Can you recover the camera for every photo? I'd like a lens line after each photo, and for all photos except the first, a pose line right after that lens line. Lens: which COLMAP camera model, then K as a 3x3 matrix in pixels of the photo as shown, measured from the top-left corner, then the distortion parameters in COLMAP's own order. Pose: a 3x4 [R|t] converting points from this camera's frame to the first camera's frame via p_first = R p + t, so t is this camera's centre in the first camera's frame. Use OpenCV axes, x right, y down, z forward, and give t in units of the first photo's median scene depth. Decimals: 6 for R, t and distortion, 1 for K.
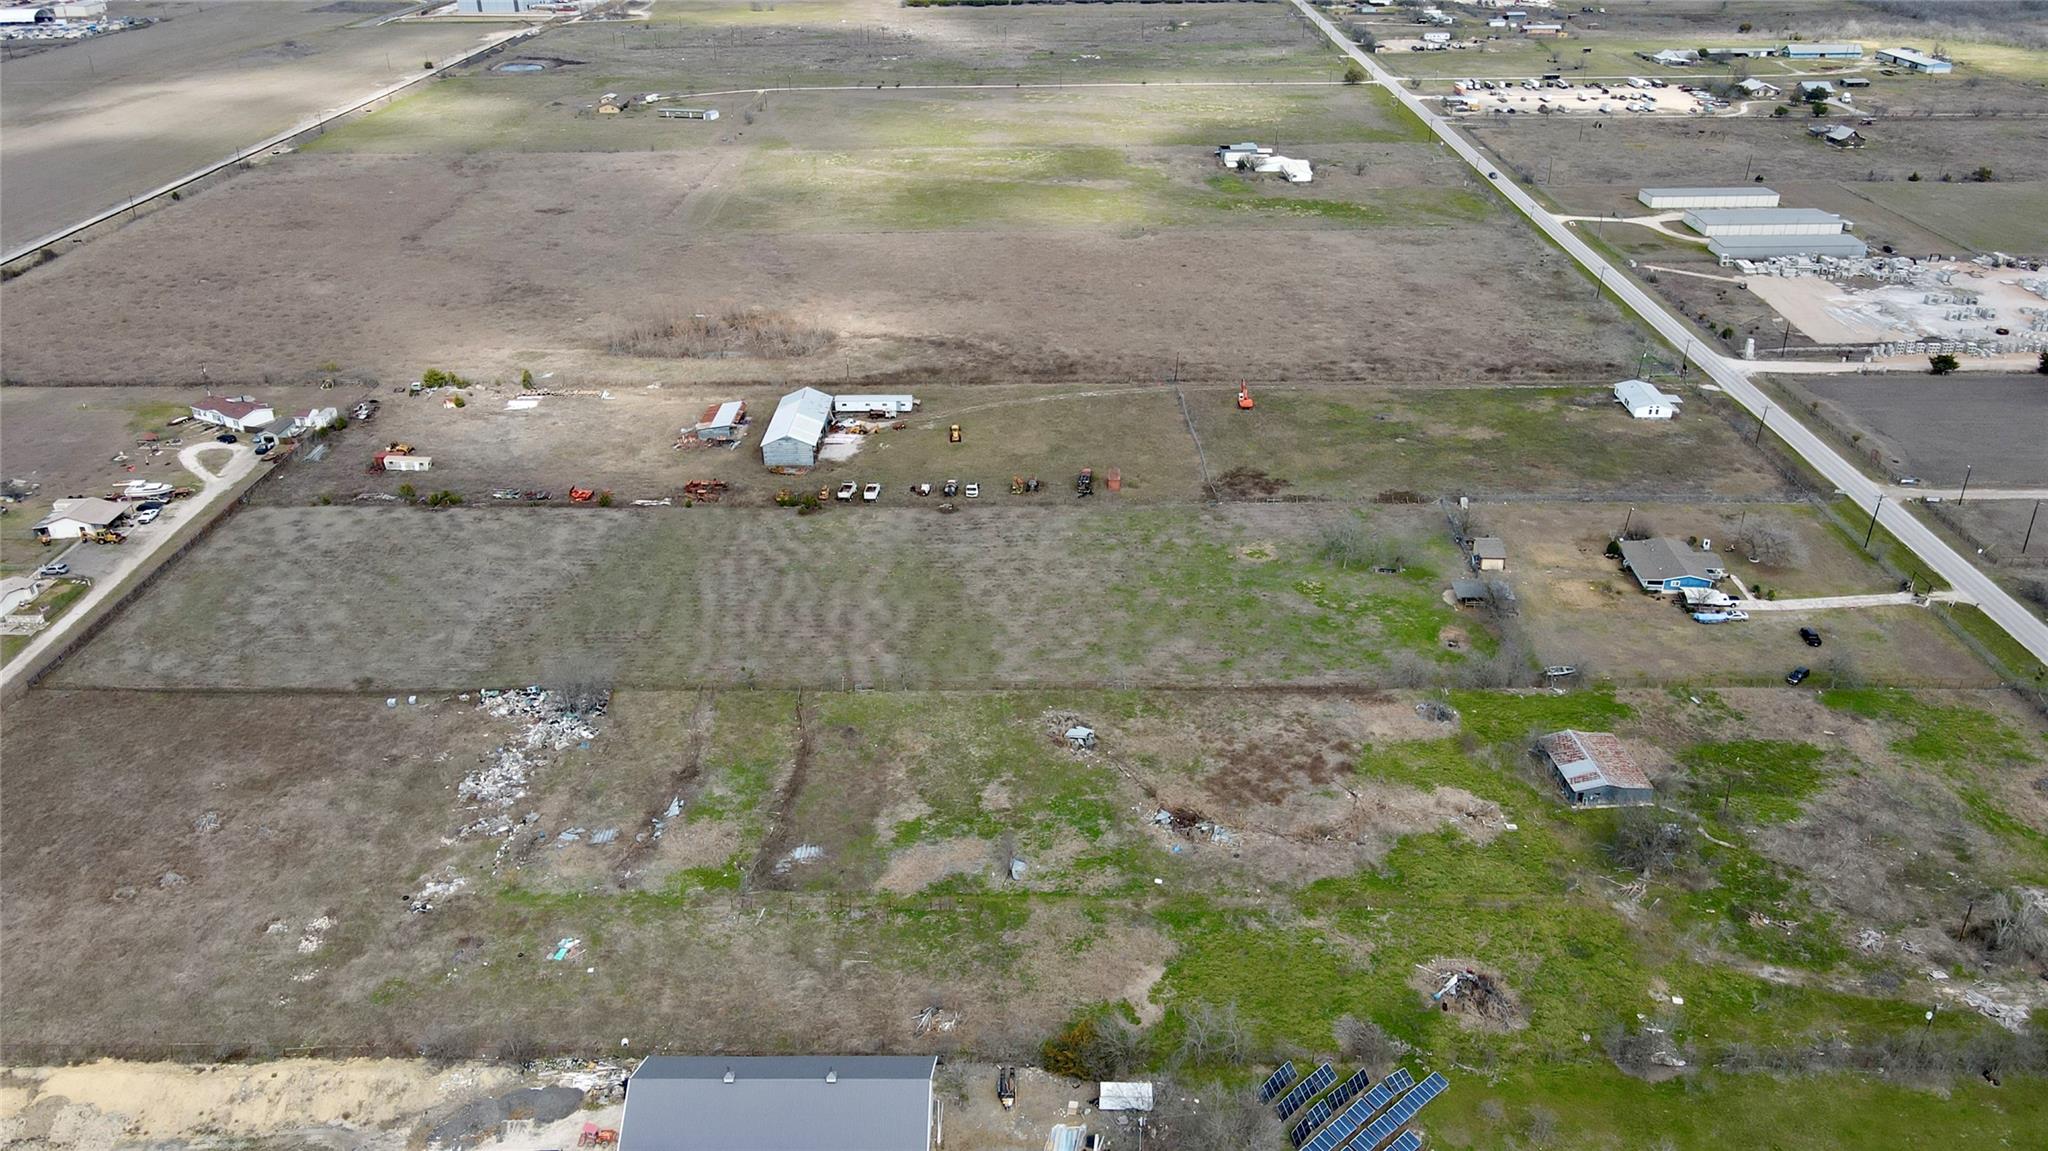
lens RADIAL K [[1510.8, 0, 1024.0], [0, 1510.8, 575.5], [0, 0, 1]] dist [-0.007244, 0.042413]
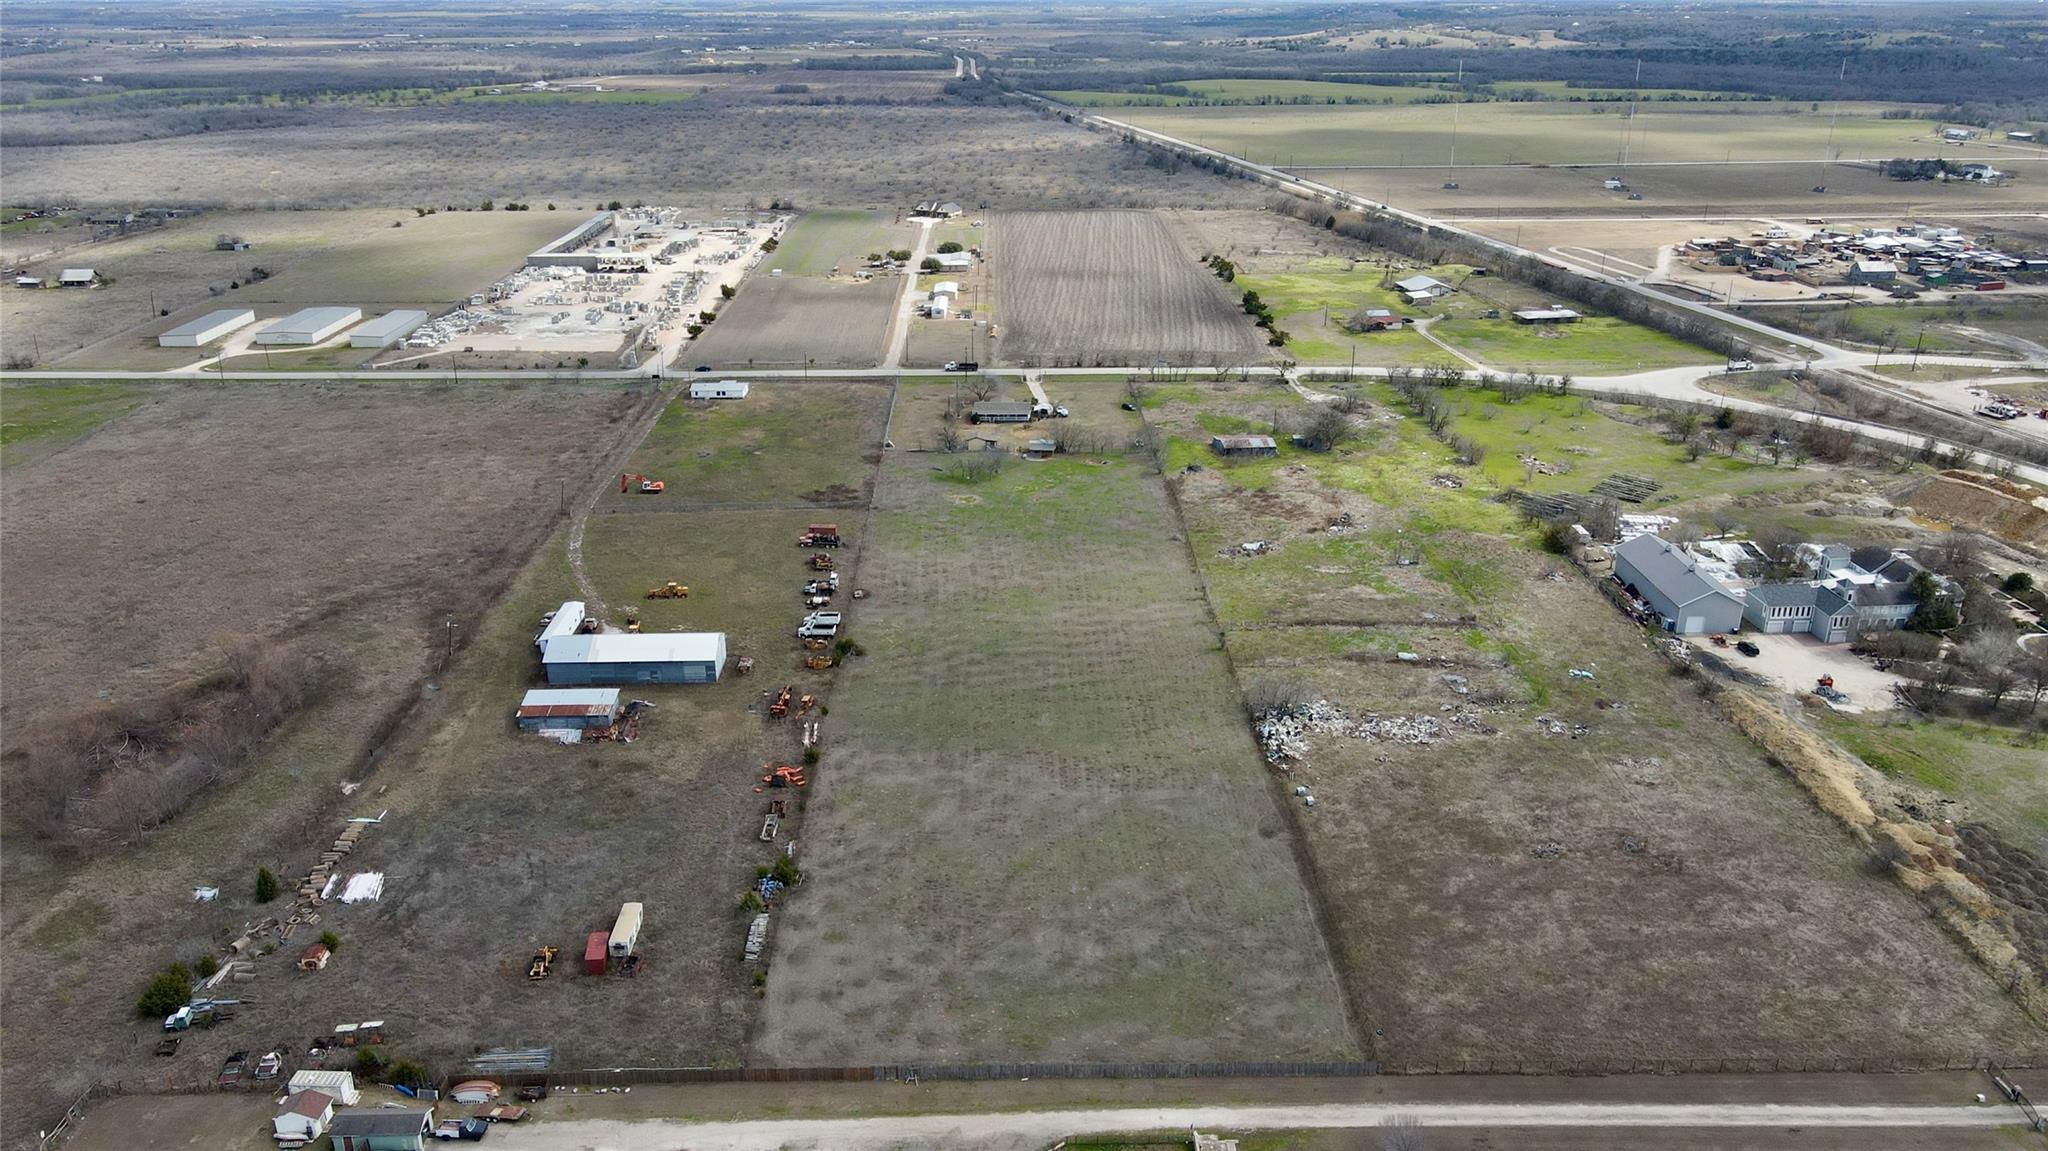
lens RADIAL K [[1510.8, 0, 1024.0], [0, 1510.8, 575.5], [0, 0, 1]] dist [-0.007244, 0.042413]
pose [[-0.036336, -0.354097, 0.934502, -1.082884], [0.460890, 0.823793, 0.330069, -0.368715], [-0.886713, 0.442697, 0.133266, 0.850360]]
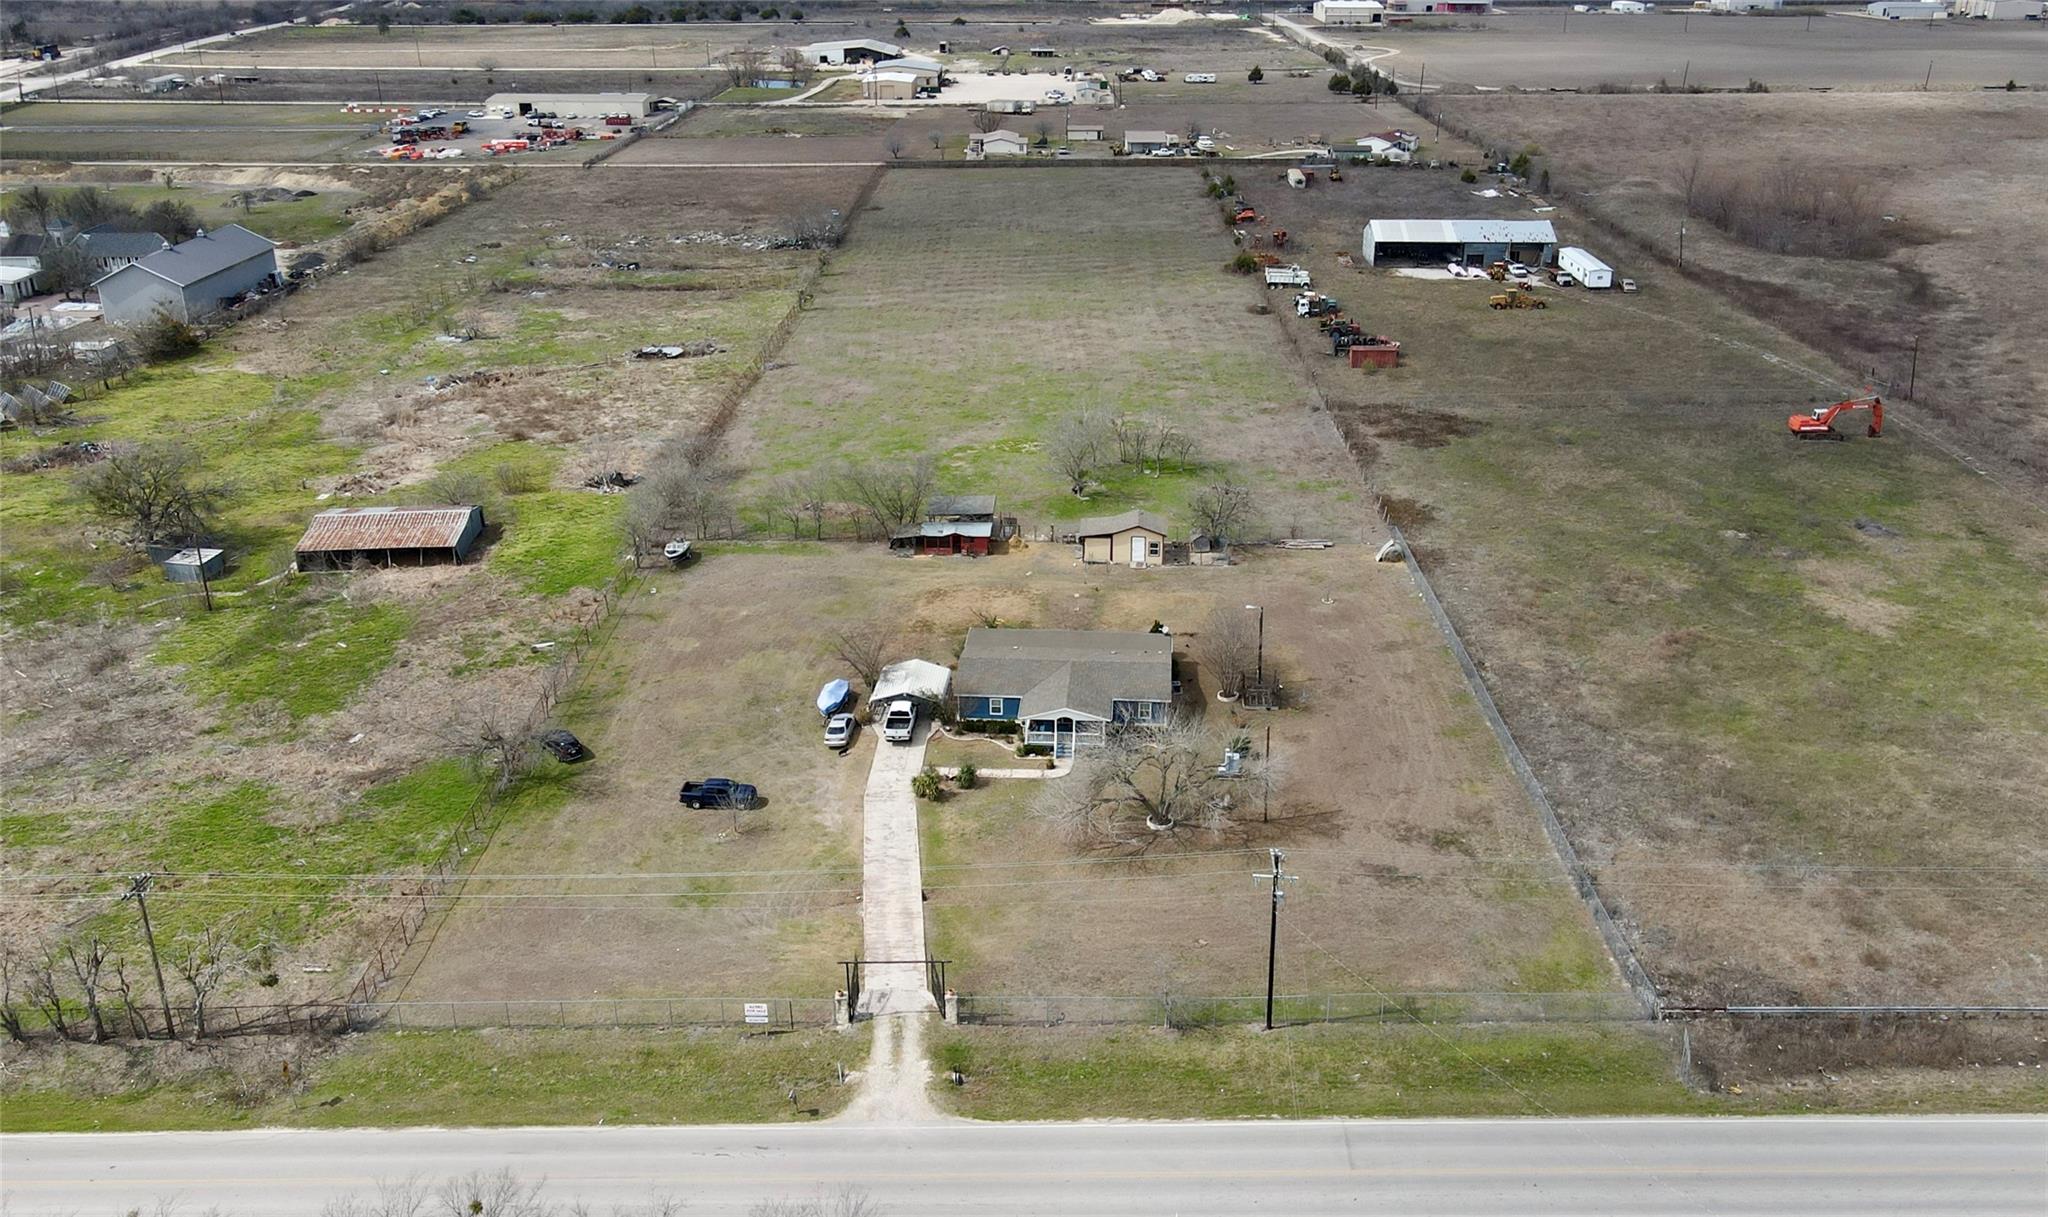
lens RADIAL K [[1698.7, 0, 1024.0], [0, 1698.7, 608.5], [0, 0, 1]] dist [0.004847, 0.014056]
pose [[0.018739, 0.393205, -0.919260, 0.848395], [-0.459196, 0.820101, 0.341430, -0.177126], [0.888138, 0.415722, 0.195926, 0.896222]]
